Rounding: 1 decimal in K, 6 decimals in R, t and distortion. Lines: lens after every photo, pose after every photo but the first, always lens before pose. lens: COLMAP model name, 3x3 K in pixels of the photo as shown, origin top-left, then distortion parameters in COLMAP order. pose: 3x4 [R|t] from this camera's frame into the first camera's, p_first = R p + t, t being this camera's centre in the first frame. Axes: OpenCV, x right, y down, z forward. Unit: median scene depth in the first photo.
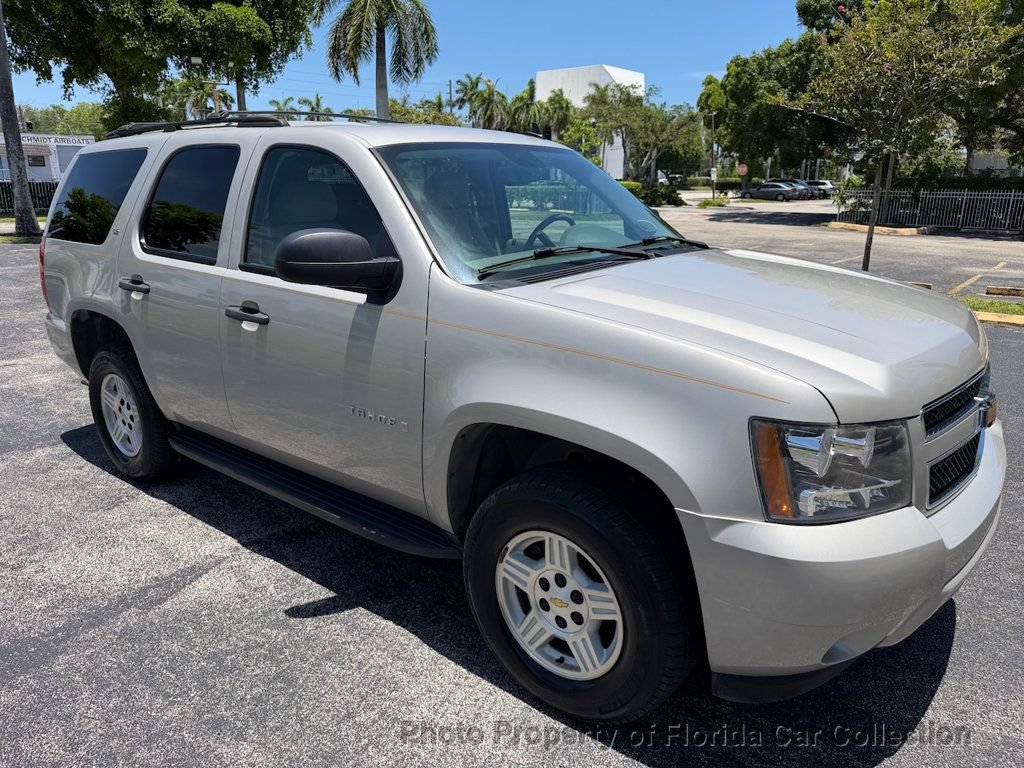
lens RADIAL K [[732.3, 0, 509.1], [0, 732.3, 387.6], [0, 0, 1]] dist [0.029659, -0.035695]
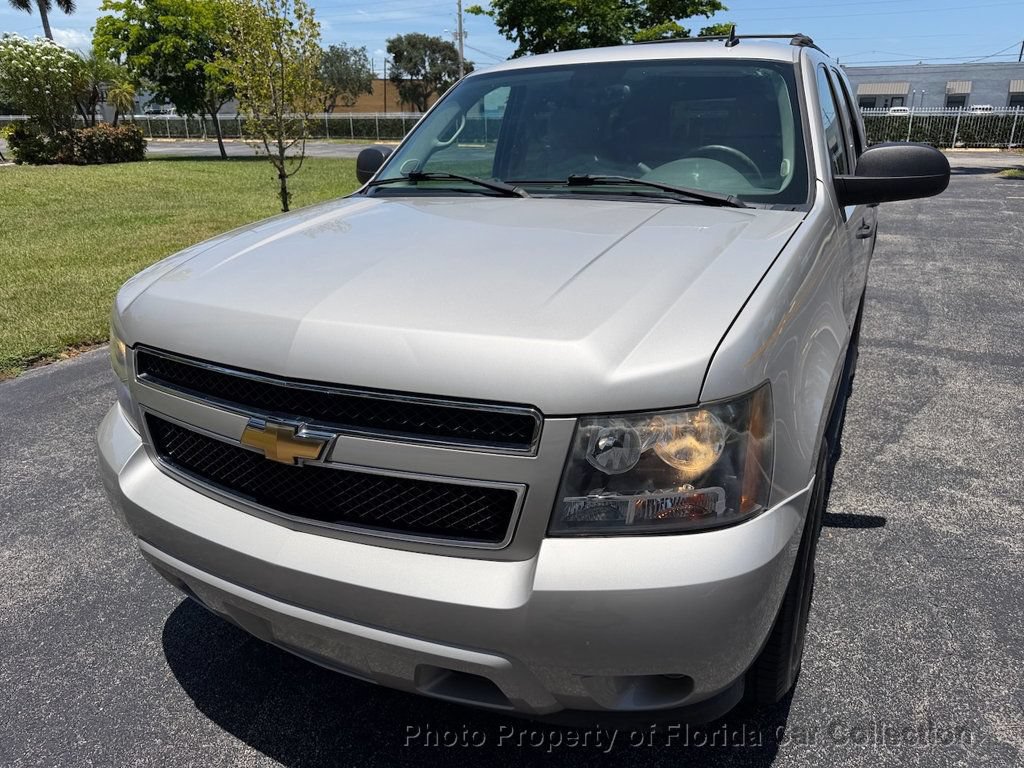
lens RADIAL K [[732.3, 0, 516.2], [0, 732.3, 386.8], [0, 0, 1]] dist [0.029659, -0.035695]
pose [[0.221059, 0.330857, -0.917424, 1.027167], [-0.255071, 0.927567, 0.273053, -0.202265], [0.941314, 0.173648, 0.289439, 0.779016]]
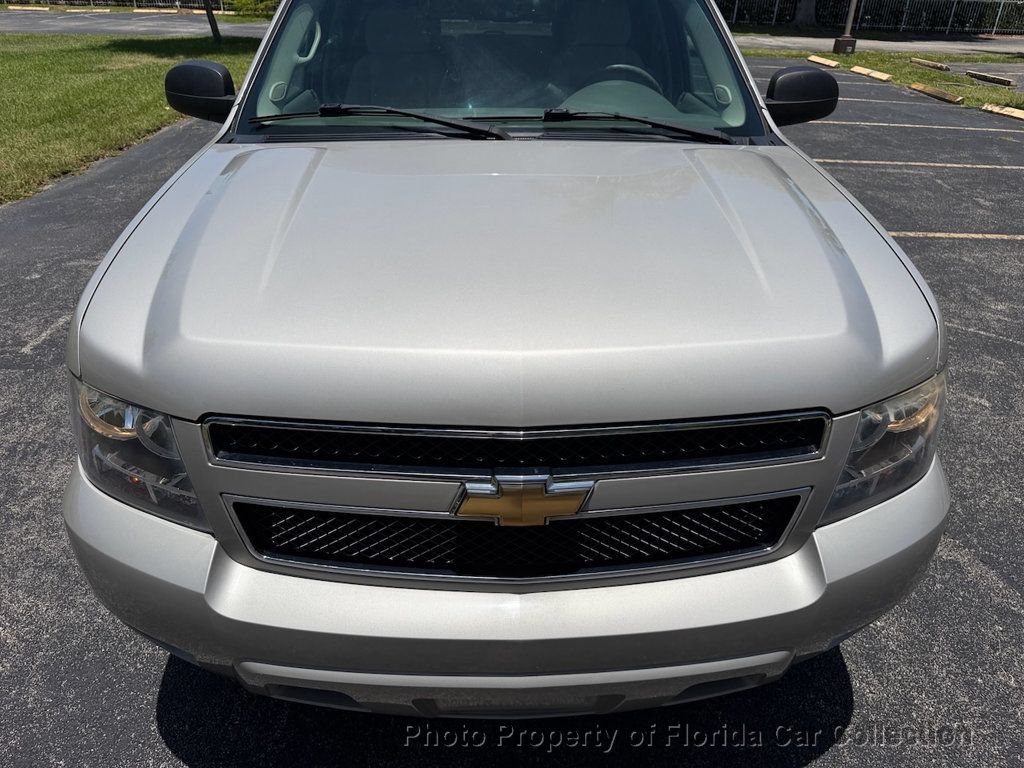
lens RADIAL K [[732.3, 0, 514.6], [0, 732.3, 390.7], [0, 0, 1]] dist [0.029659, -0.035695]
pose [[0.657980, 0.376337, -0.652252, 0.771051], [-0.223980, 0.924769, 0.307627, -0.172293], [0.718954, -0.056321, 0.692772, 0.476678]]
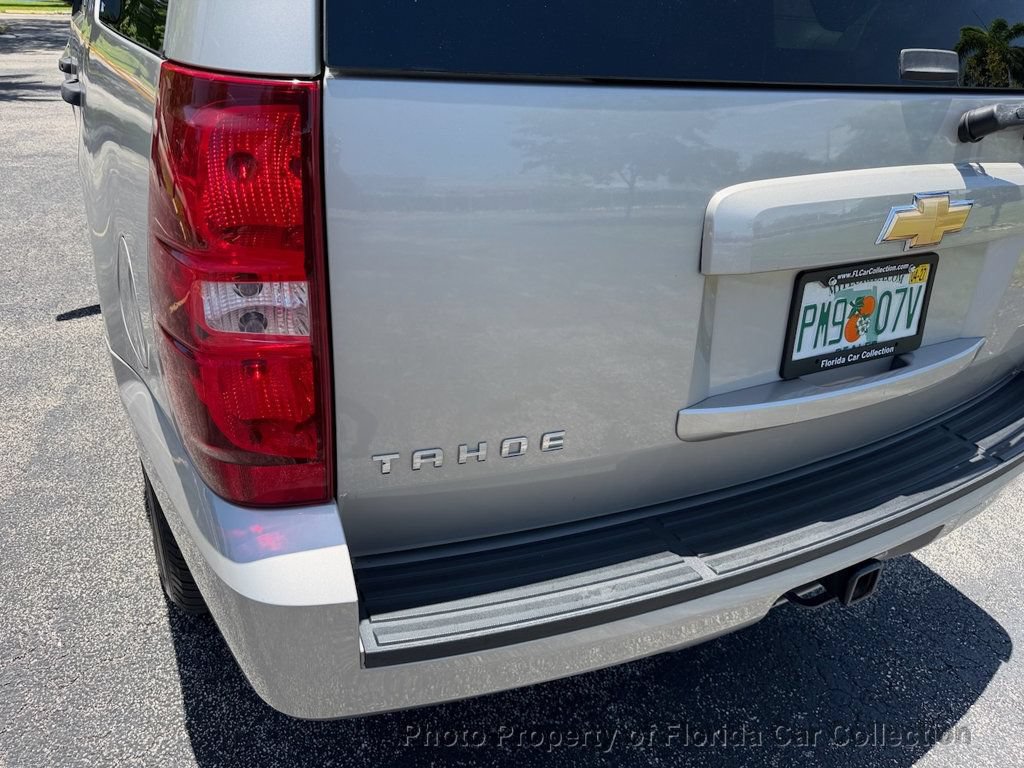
lens RADIAL K [[732.3, 0, 515.0], [0, 732.3, 384.1], [0, 0, 1]] dist [0.029659, -0.035695]
pose [[-0.925552, -0.217899, 0.309633, -0.776747], [0.048764, 0.742380, 0.668202, -0.523954], [-0.375466, 0.633555, -0.676486, 2.173081]]
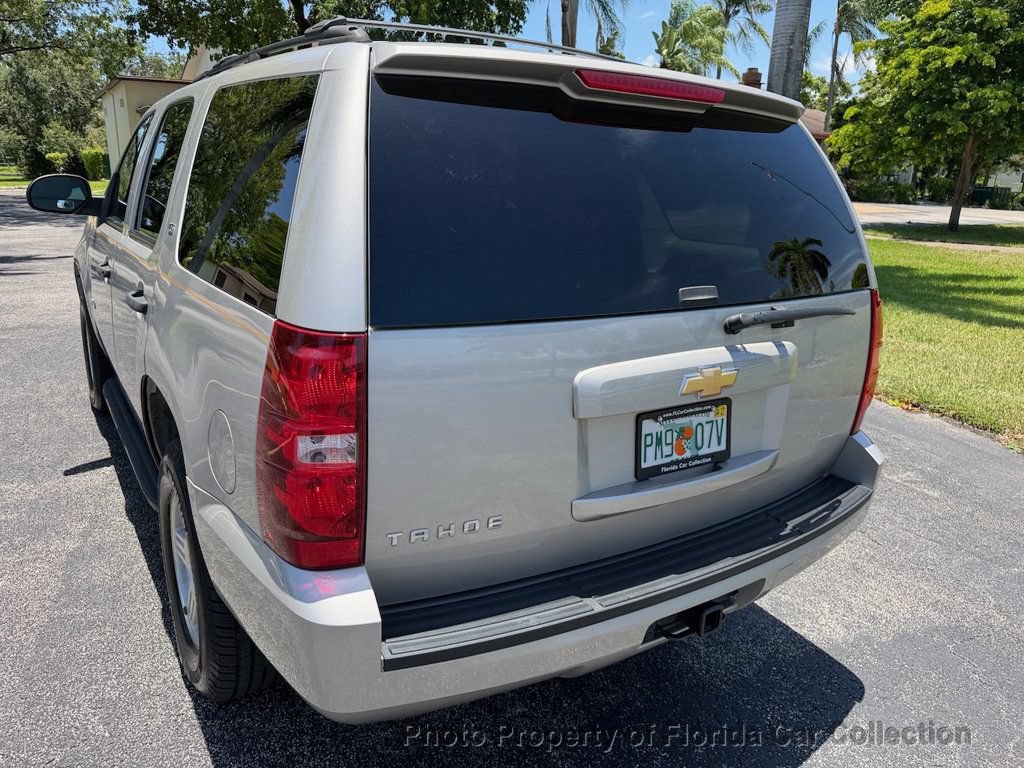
lens RADIAL K [[732.3, 0, 512.4], [0, 732.3, 377.1], [0, 0, 1]] dist [0.029659, -0.035695]
pose [[-0.952477, -0.116097, 0.281620, -0.846370], [0.047122, 0.857235, 0.512764, -0.648442], [-0.300945, 0.501667, -0.811026, 2.334909]]
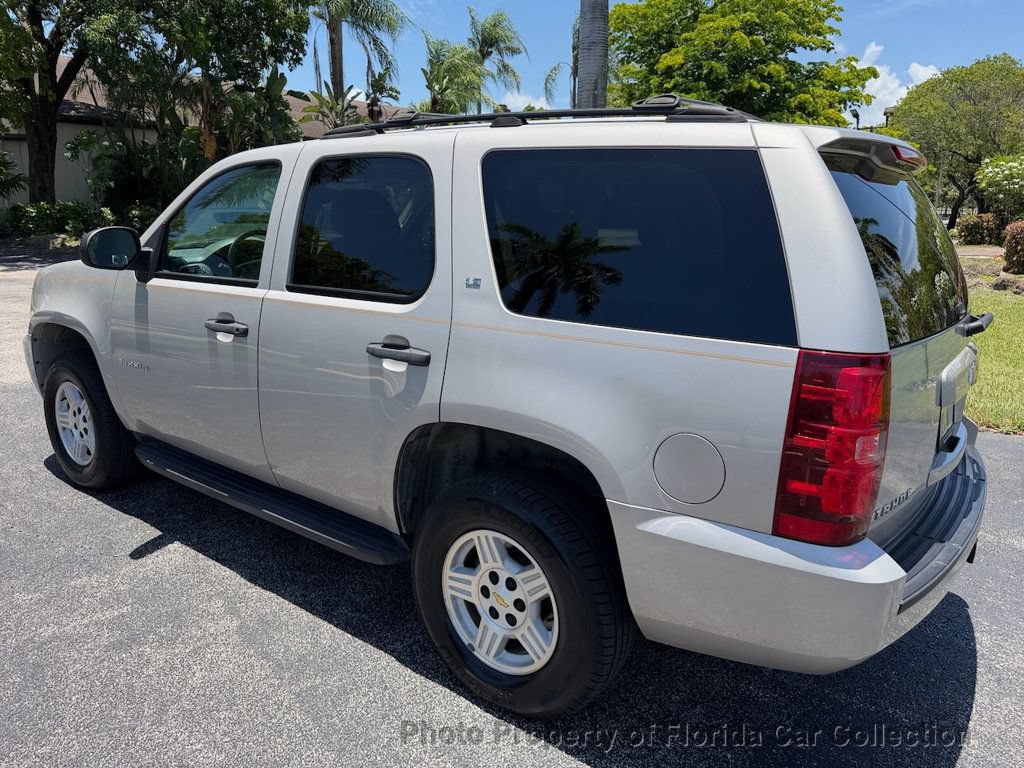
lens RADIAL K [[732.3, 0, 512.5], [0, 732.3, 379.0], [0, 0, 1]] dist [0.029659, -0.035695]
pose [[-0.999334, -0.011275, -0.034702, -0.310680], [-0.026749, 0.873231, 0.486571, -0.706891], [0.024816, 0.487176, -0.872951, 2.500869]]
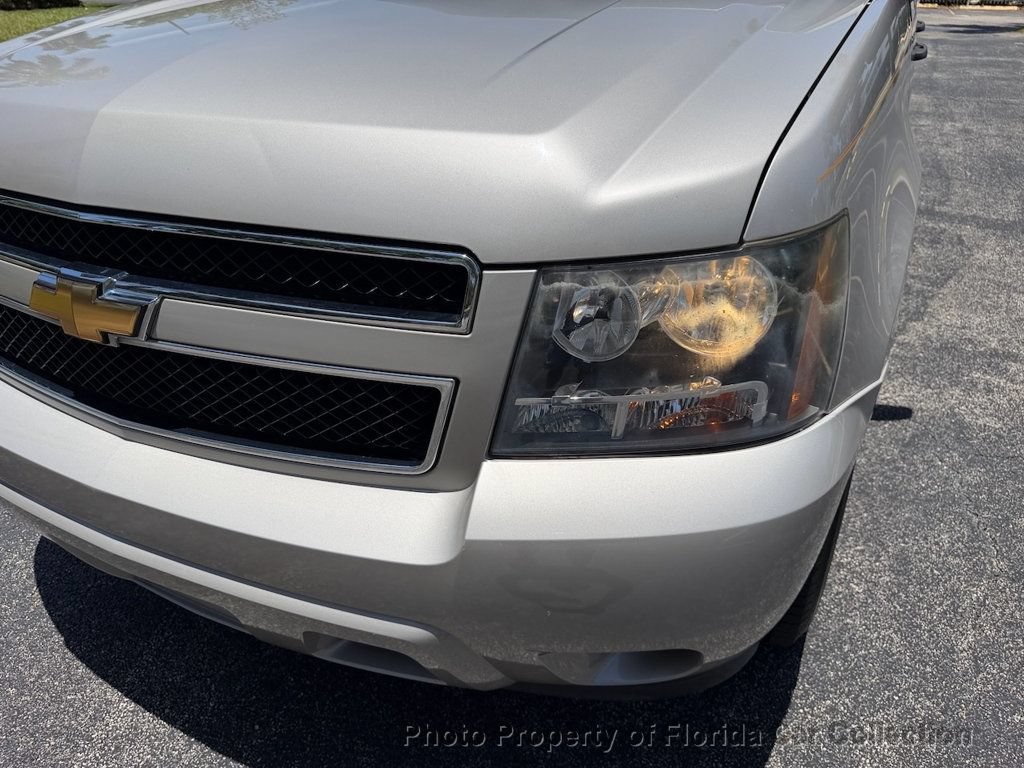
lens RADIAL K [[732.3, 0, 509.1], [0, 732.3, 390.0], [0, 0, 1]] dist [0.029659, -0.035695]
pose [[0.234492, 0.479590, -0.845581, 0.871491], [-0.264440, 0.868502, 0.419257, -0.140980], [0.935460, 0.125292, 0.330479, 0.857065]]
